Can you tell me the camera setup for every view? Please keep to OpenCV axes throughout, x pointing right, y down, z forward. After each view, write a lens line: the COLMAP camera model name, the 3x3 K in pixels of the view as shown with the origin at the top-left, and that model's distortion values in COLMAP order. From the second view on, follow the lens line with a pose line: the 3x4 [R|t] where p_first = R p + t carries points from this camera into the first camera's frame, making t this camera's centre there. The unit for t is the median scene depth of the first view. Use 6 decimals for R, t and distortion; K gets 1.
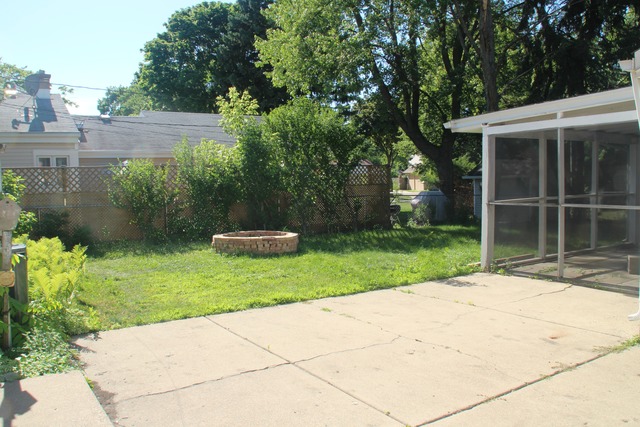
lens RADIAL K [[550.0, 0, 320.0], [0, 550.0, 213.5], [0, 0, 1]] dist [-0.151342, 0.101806]
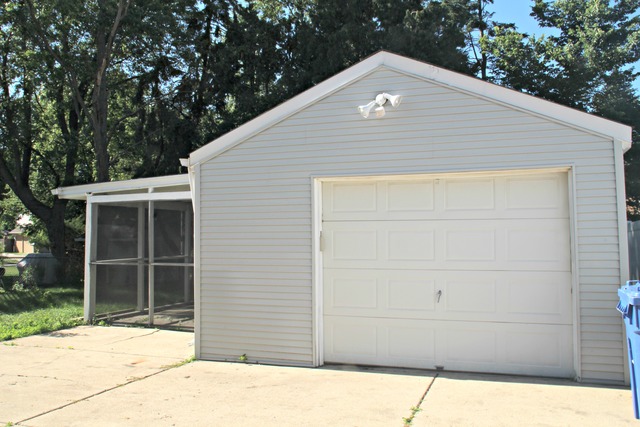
lens RADIAL K [[550.0, 0, 320.0], [0, 550.0, 213.5], [0, 0, 1]] dist [-0.151342, 0.101806]
pose [[0.776076, 0.046554, 0.628919, -0.021014], [0.026909, 0.993919, -0.106777, 0.008882], [-0.630065, 0.099791, 0.770103, -0.142127]]
